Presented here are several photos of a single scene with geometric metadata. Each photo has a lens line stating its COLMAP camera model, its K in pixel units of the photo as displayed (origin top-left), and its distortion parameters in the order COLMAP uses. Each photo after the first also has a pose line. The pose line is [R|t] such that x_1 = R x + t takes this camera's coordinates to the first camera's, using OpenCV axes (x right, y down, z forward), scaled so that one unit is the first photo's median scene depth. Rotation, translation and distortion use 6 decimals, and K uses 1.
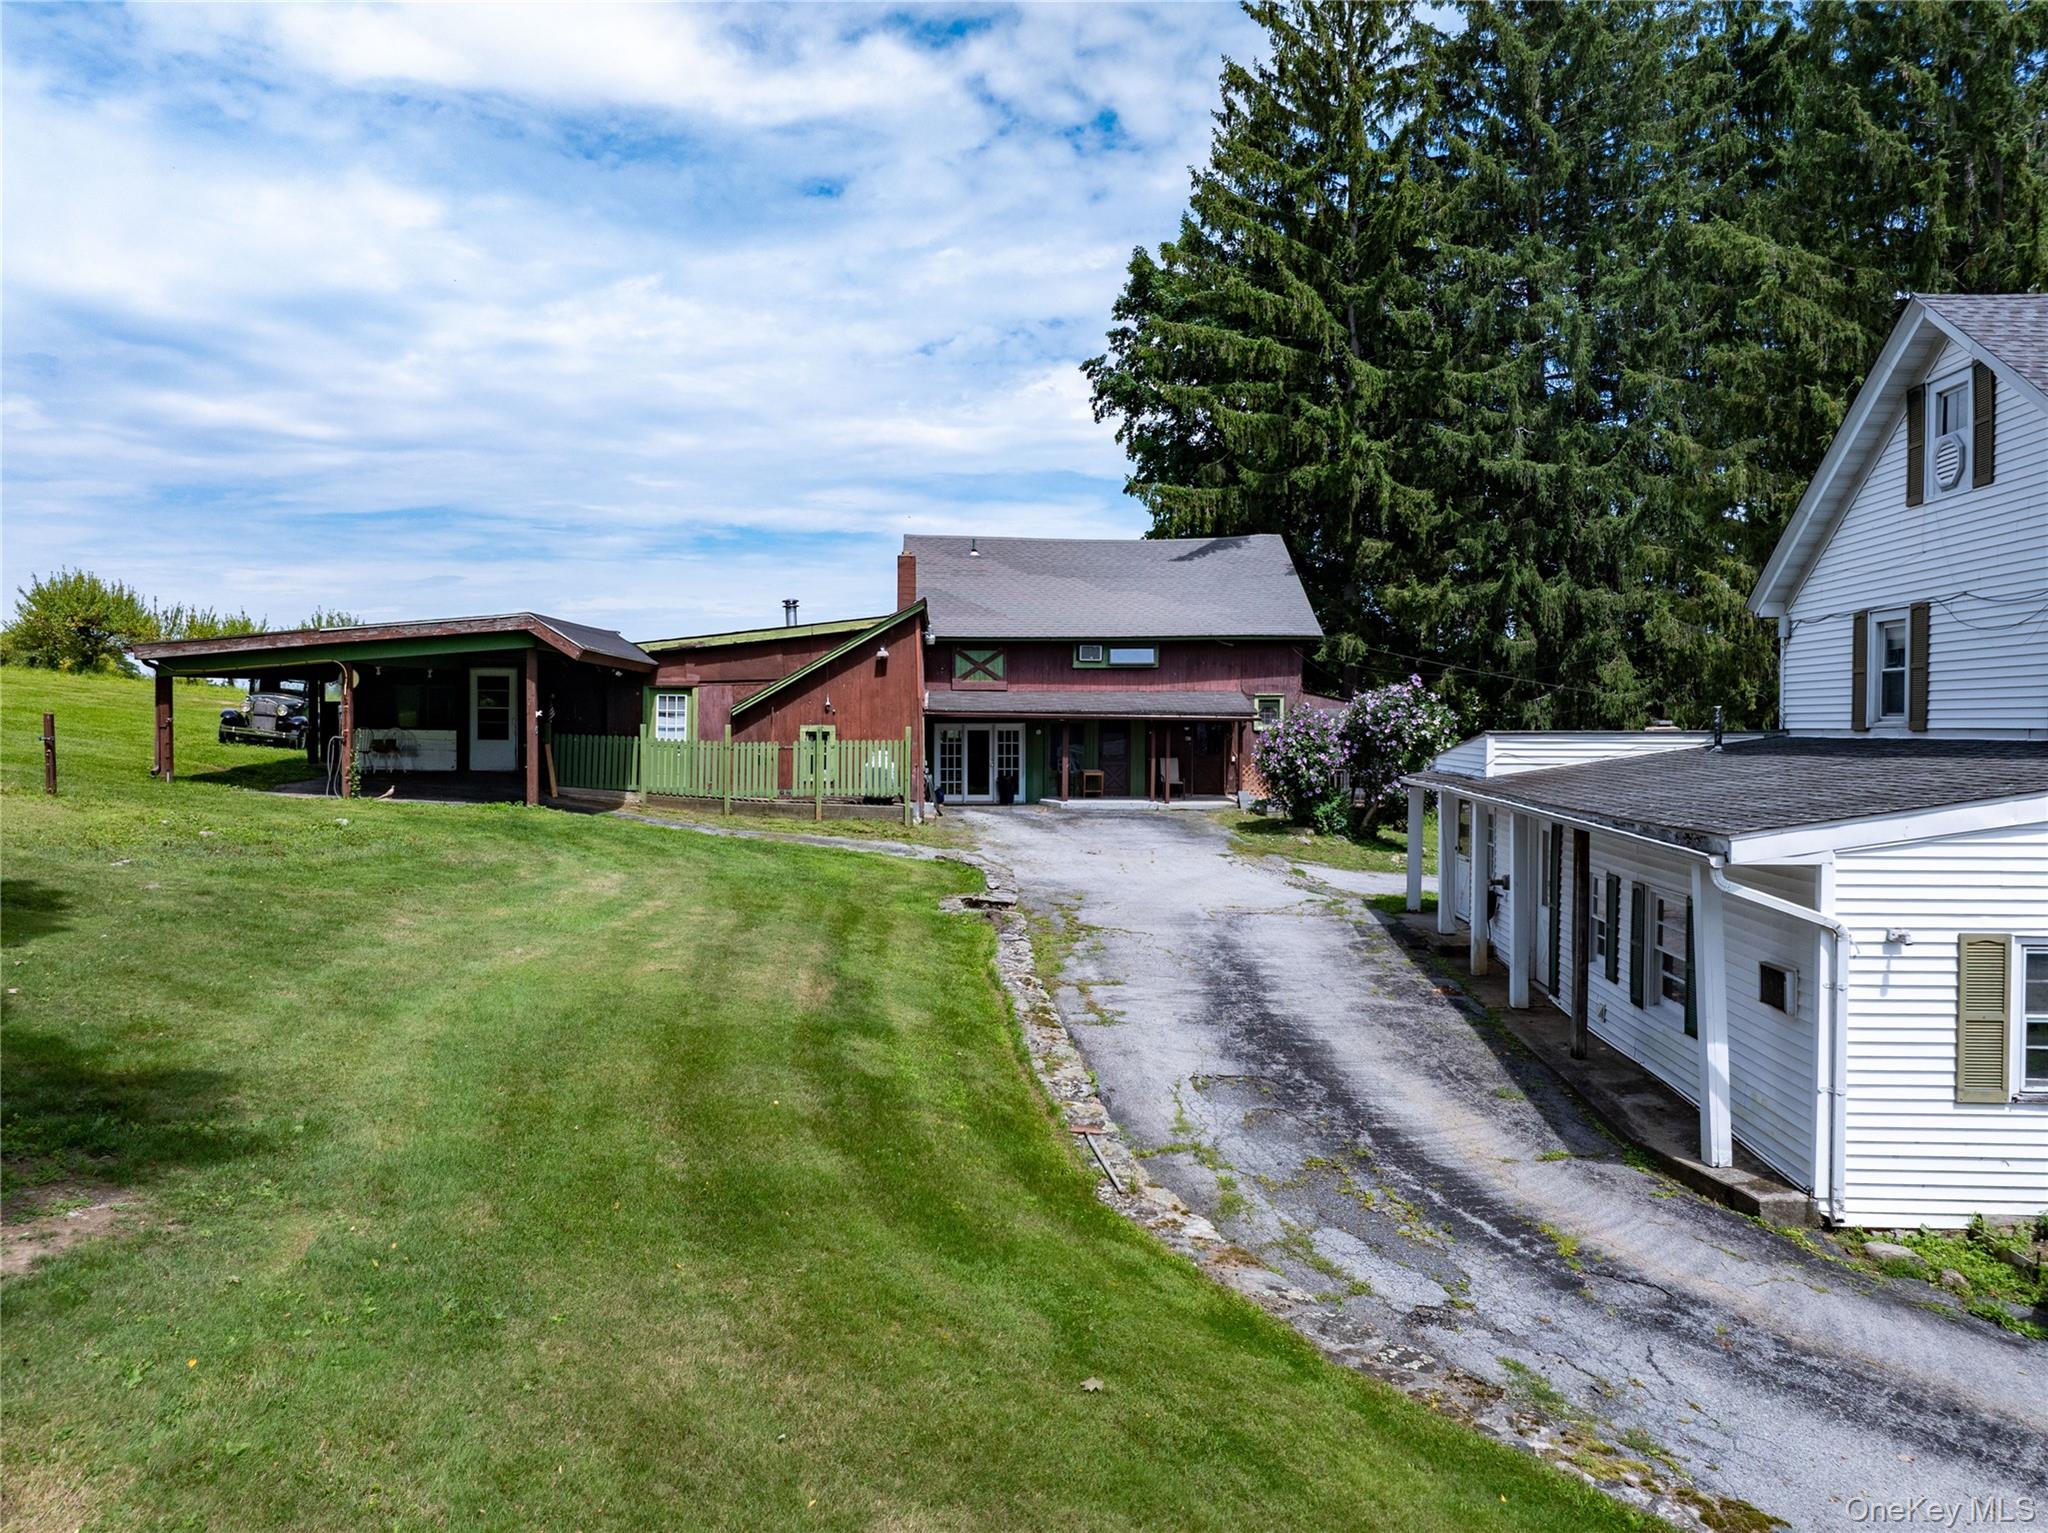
lens RADIAL K [[1443.8, 0, 1024.0], [0, 1443.8, 766.5], [0, 0, 1]] dist [-0.031590, -0.003553]
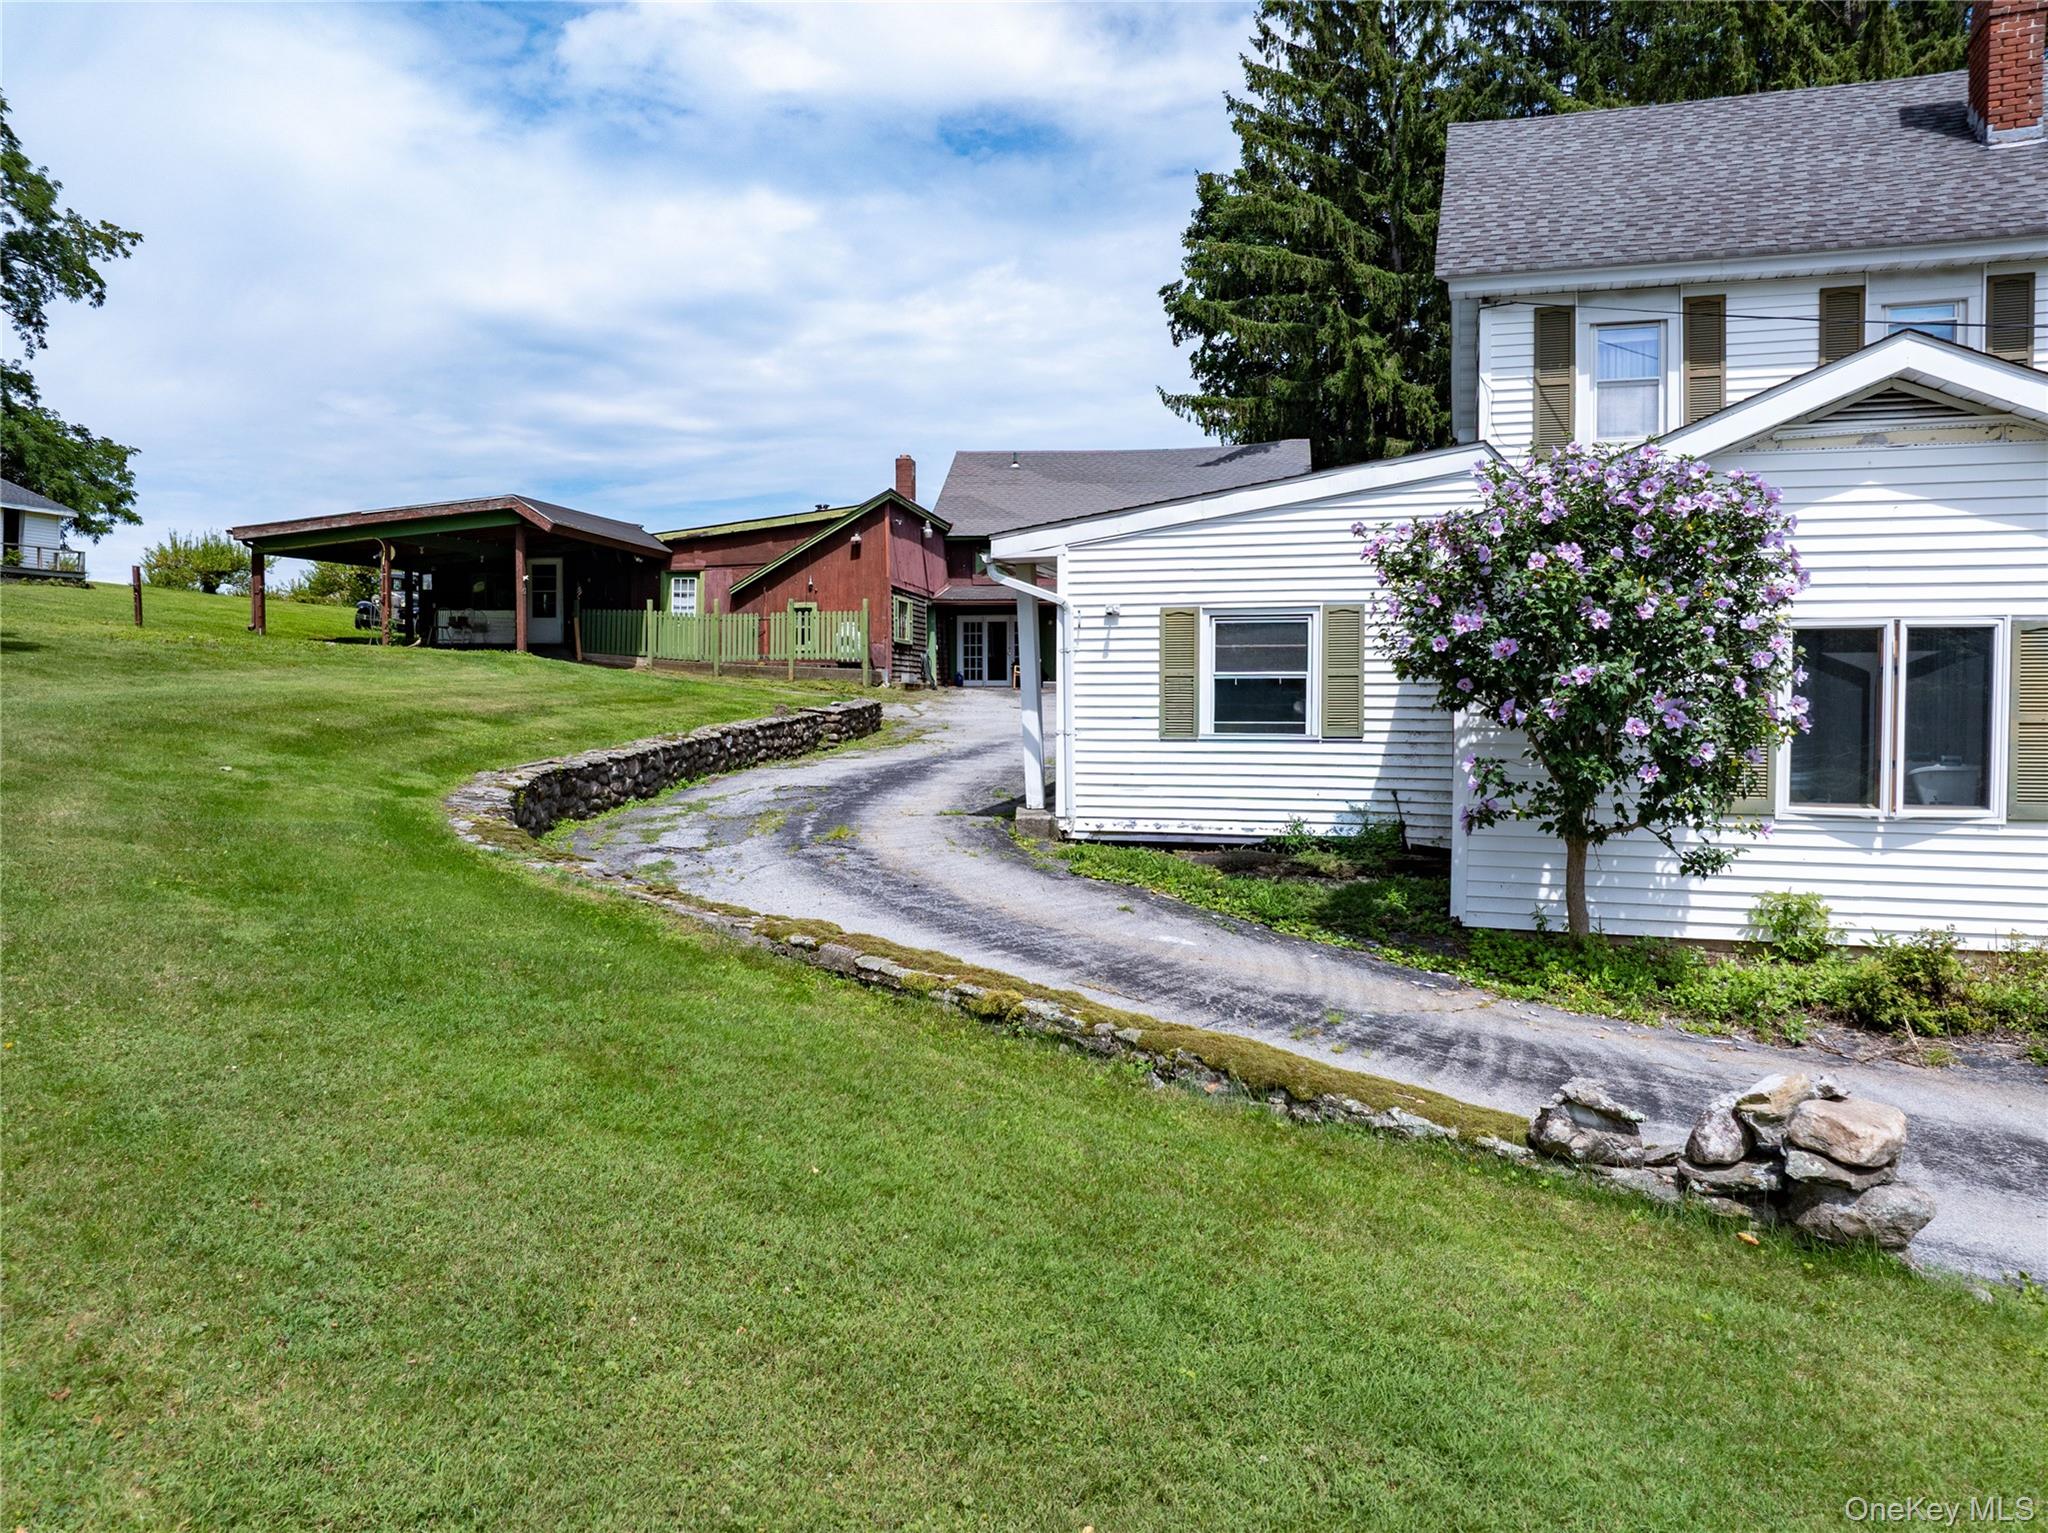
lens RADIAL K [[1443.8, 0, 1024.0], [0, 1443.8, 766.5], [0, 0, 1]] dist [-0.031590, -0.003553]
pose [[0.977857, 0.008759, -0.209091, 0.274716], [-0.004709, 0.999792, 0.019862, 0.079537], [0.209221, -0.018437, 0.977694, -0.095714]]
